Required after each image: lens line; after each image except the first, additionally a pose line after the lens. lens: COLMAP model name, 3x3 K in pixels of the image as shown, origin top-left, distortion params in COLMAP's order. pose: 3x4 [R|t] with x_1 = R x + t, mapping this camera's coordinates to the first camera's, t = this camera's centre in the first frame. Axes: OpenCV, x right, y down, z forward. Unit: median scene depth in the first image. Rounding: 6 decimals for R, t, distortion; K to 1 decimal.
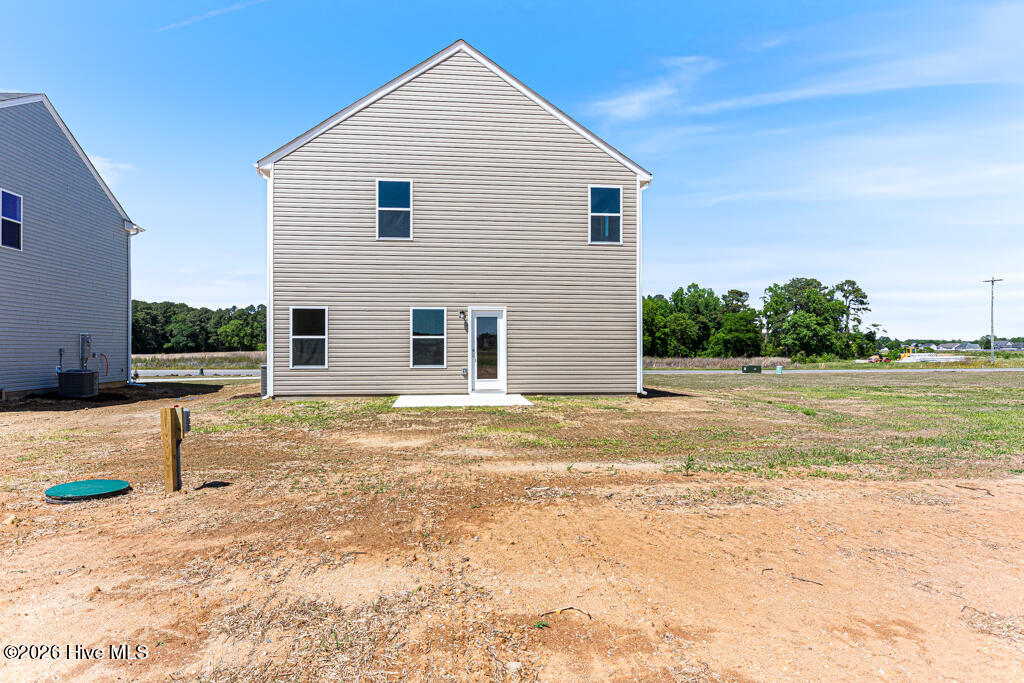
lens RADIAL K [[635.8, 0, 513.2], [0, 635.8, 342.3], [0, 0, 1]] dist [0.009991, -0.002674]
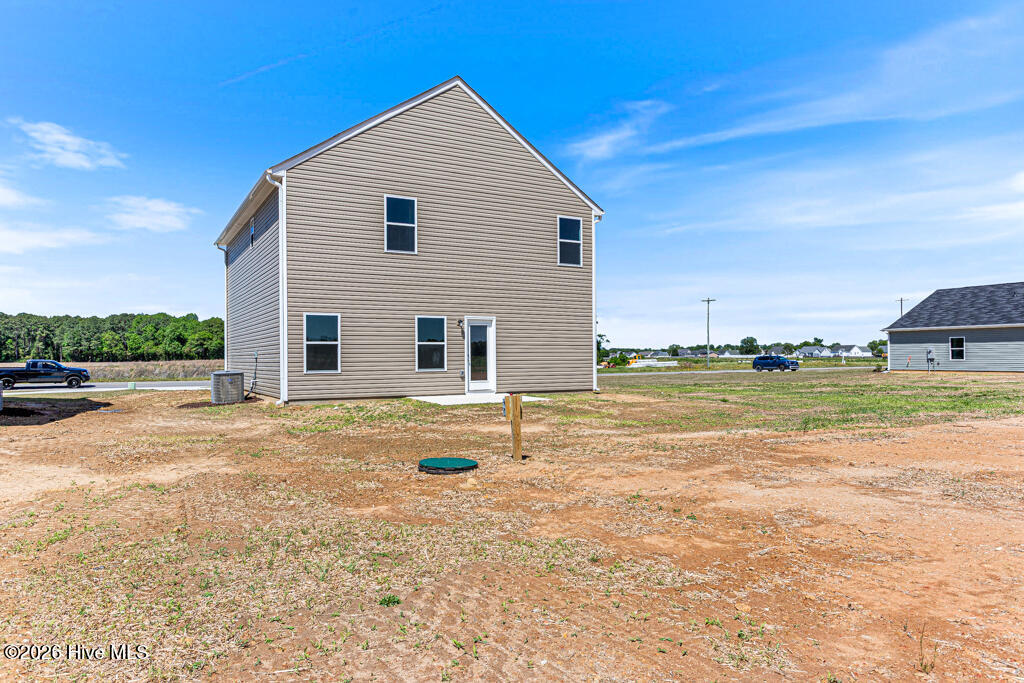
lens RADIAL K [[635.8, 0, 516.9], [0, 635.8, 350.9], [0, 0, 1]] dist [0.009991, -0.002674]
pose [[0.928501, -0.000803, 0.371329, -0.400739], [0.000439, 0.999999, 0.001067, 0.003922], [-0.371330, -0.000828, 0.928501, -0.073054]]
